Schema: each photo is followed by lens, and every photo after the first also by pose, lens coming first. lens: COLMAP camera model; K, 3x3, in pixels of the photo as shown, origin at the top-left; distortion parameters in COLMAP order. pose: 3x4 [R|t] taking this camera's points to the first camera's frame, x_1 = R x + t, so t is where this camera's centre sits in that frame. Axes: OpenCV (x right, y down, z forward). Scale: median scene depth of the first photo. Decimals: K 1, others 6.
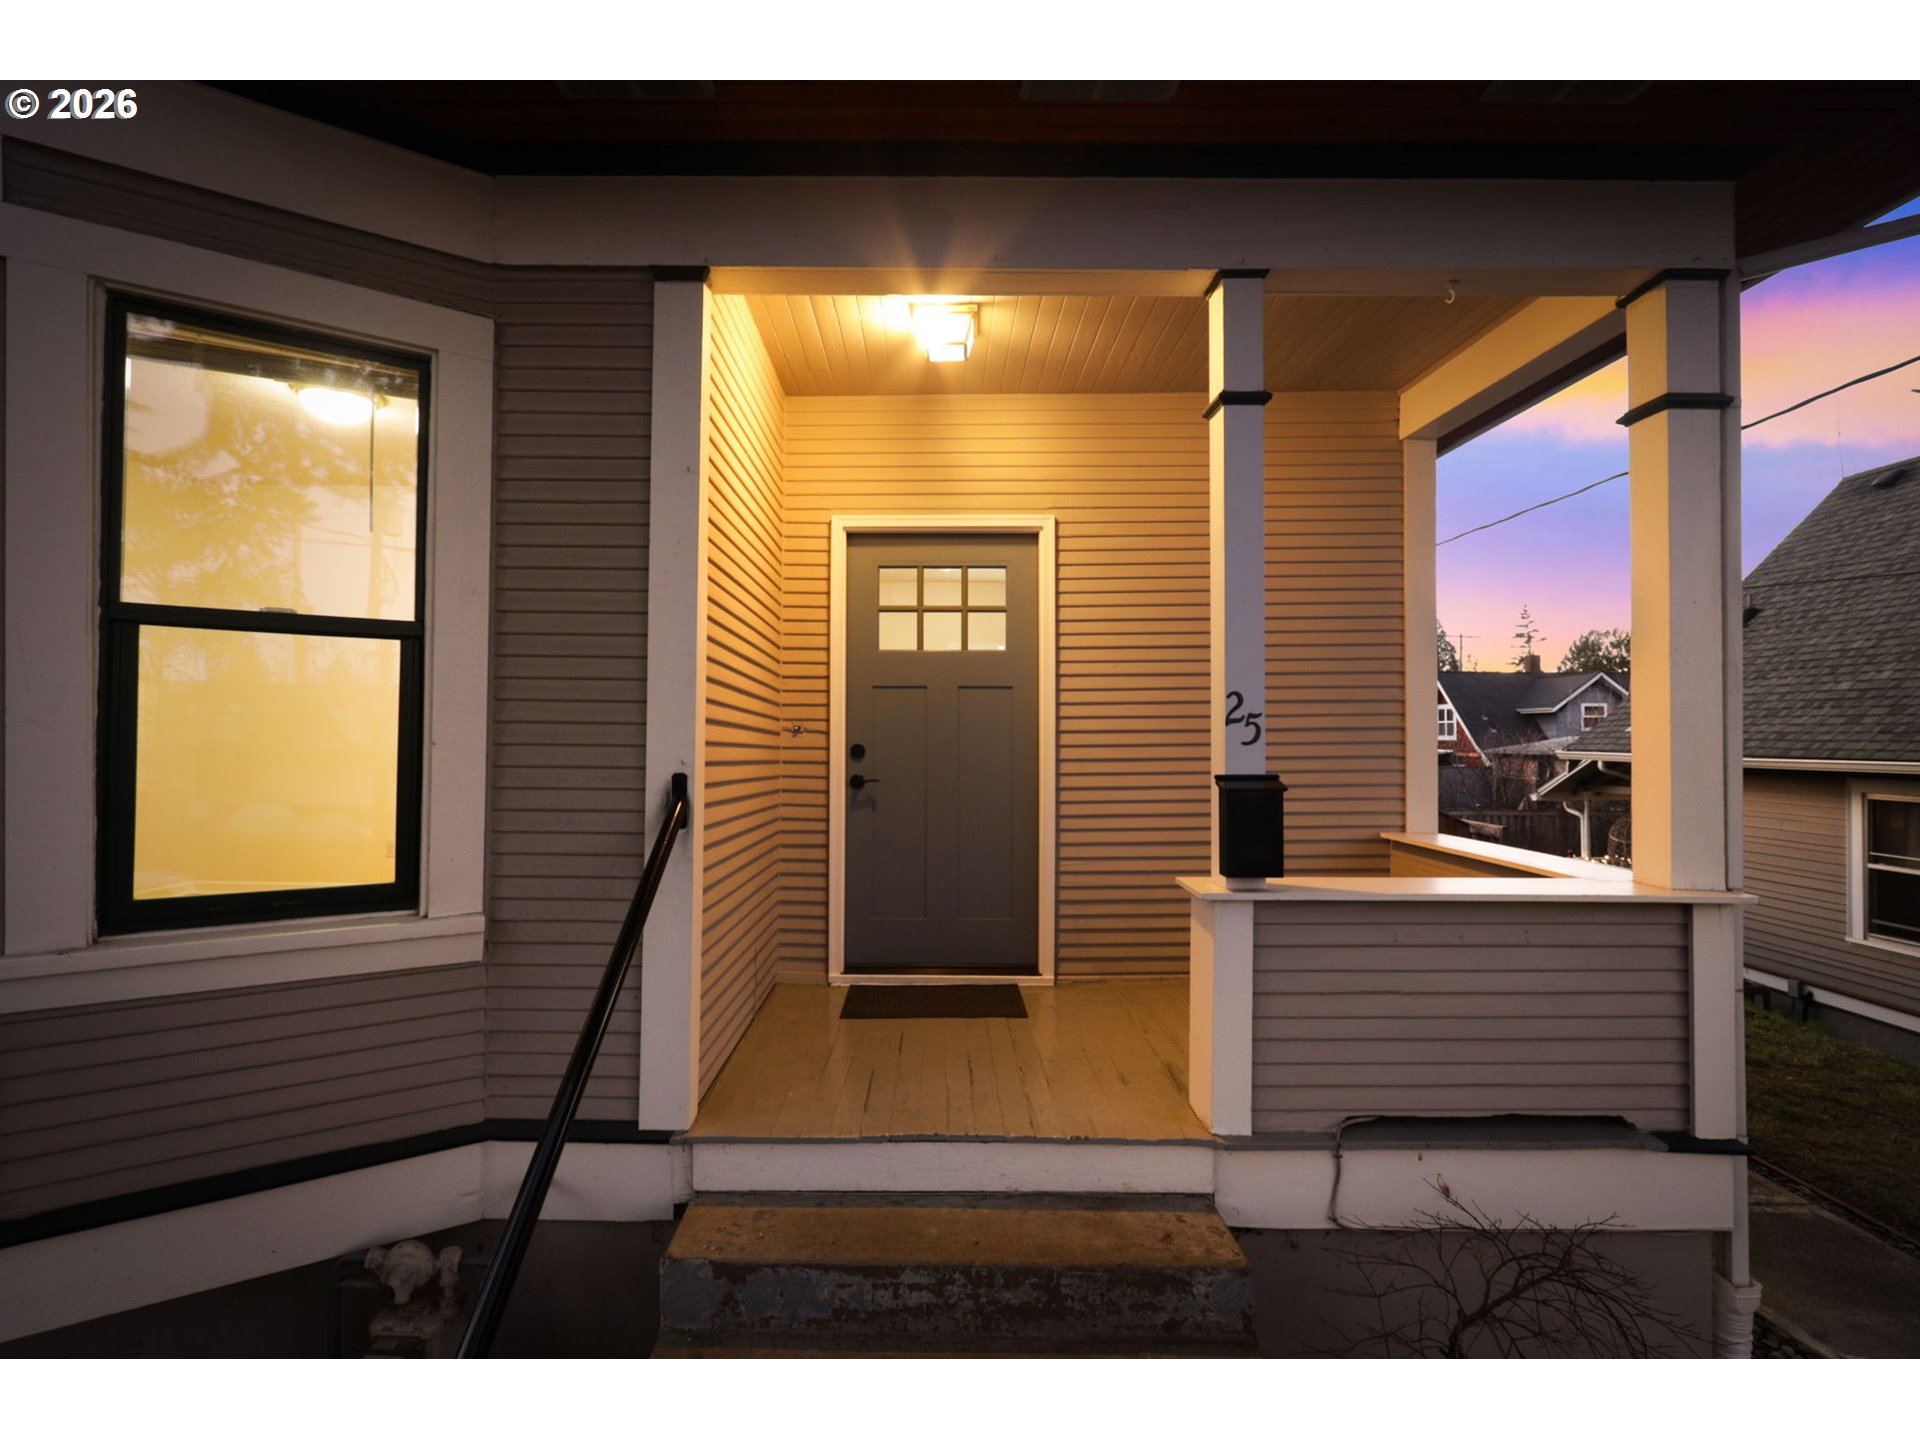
lens RADIAL K [[959.6, 0, 956.0], [0, 959.6, 715.2], [0, 0, 1]] dist [-0.001889, -0.000451]
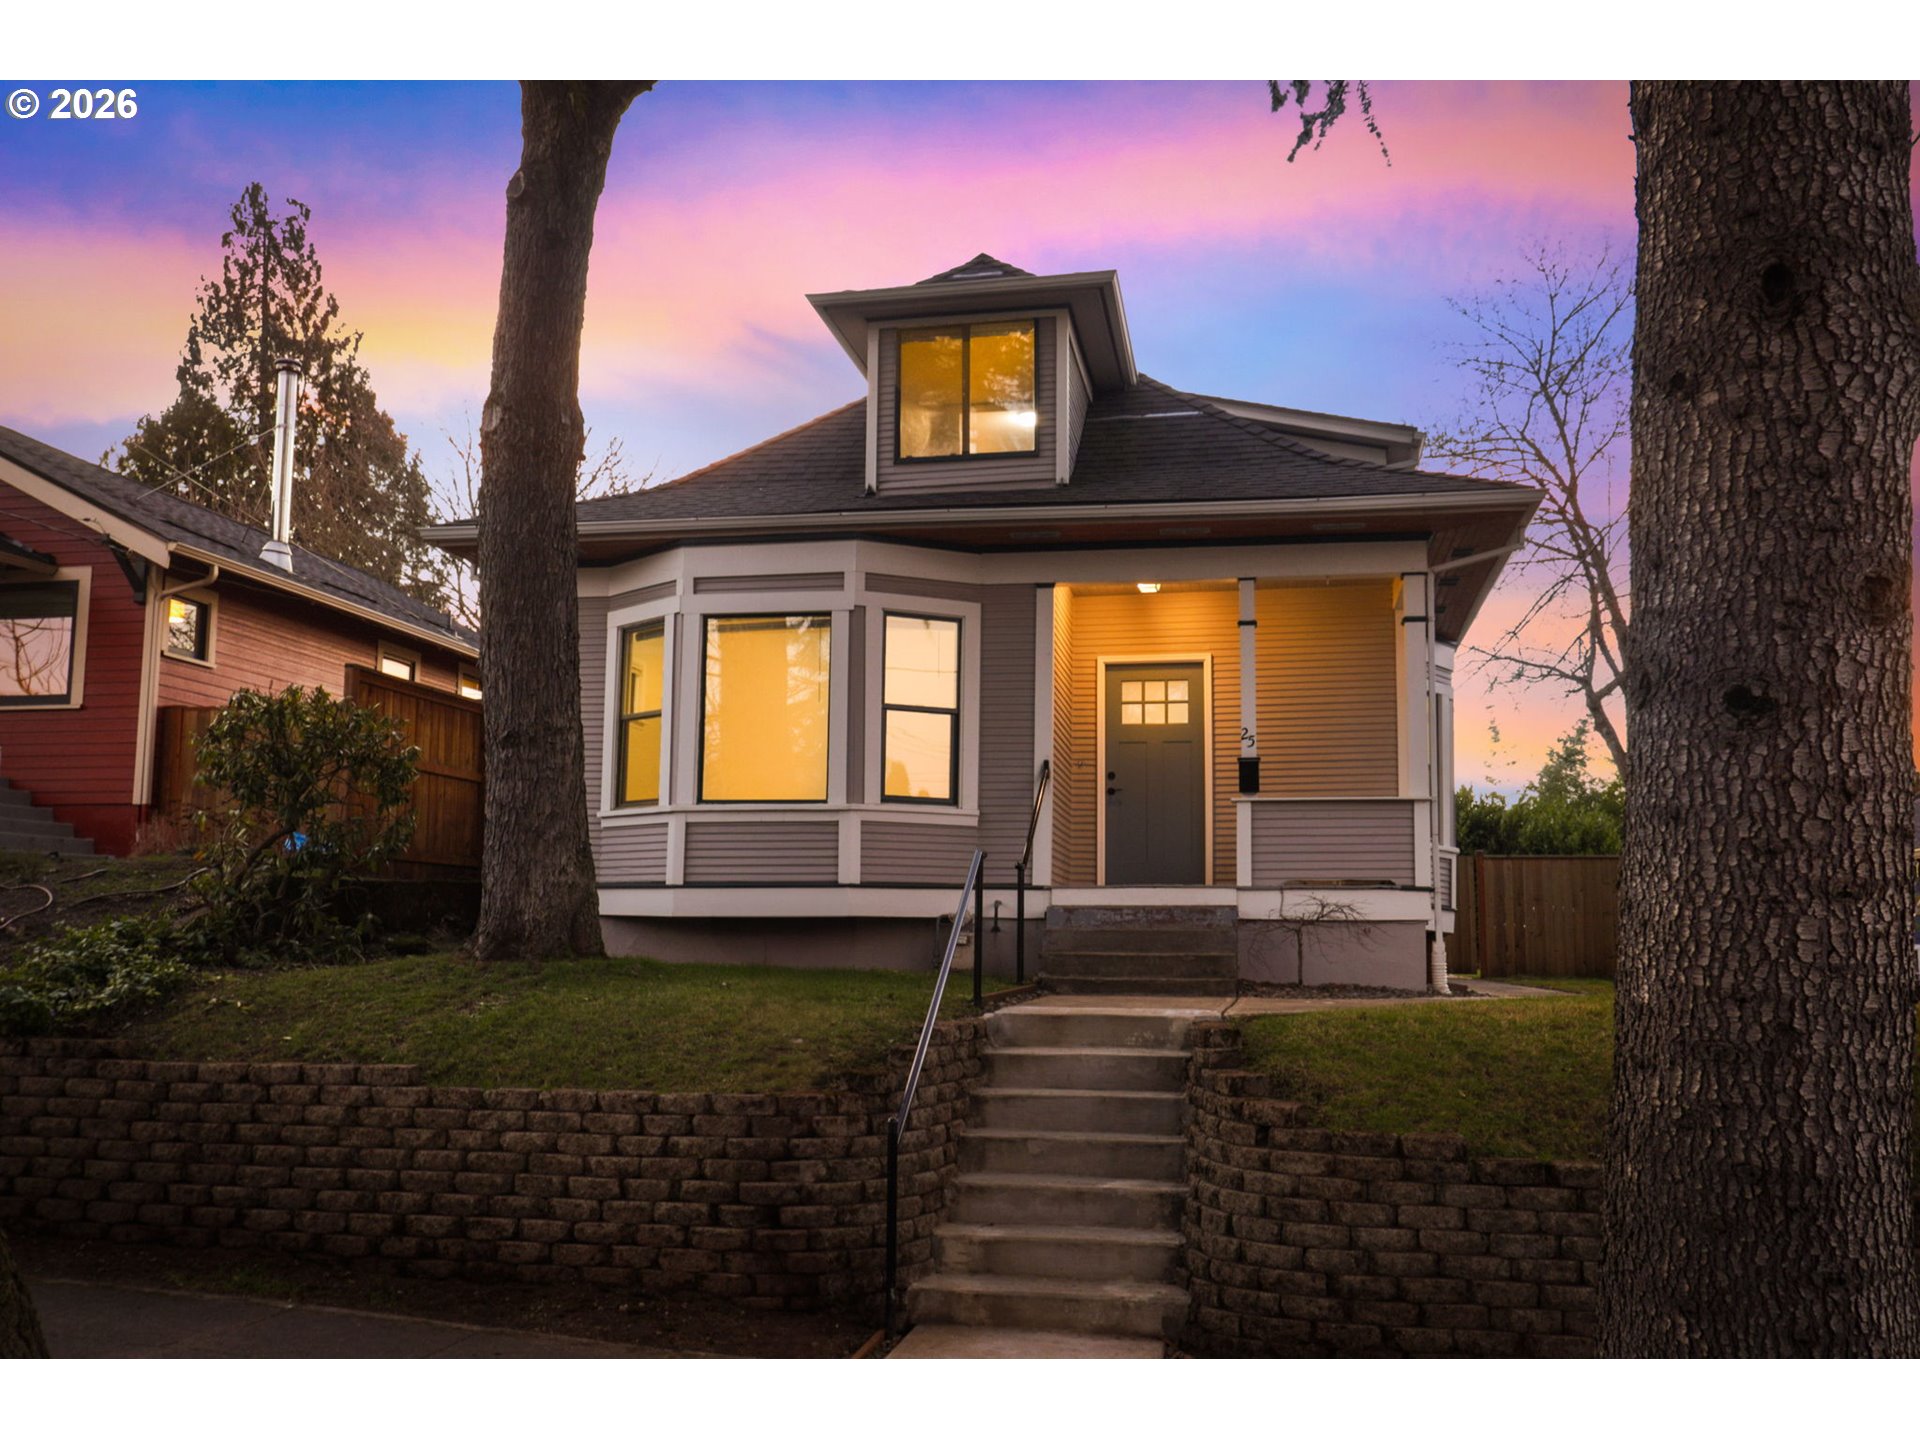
lens RADIAL K [[1746.9, 0, 955.9], [0, 1746.9, 724.0], [0, 0, 1]] dist [0.005070, 0.000182]
pose [[0.979188, -0.018962, -0.202066, 0.491072], [-0.003503, 0.993898, -0.110243, 0.521153], [0.202924, 0.108657, 0.973147, -4.046633]]
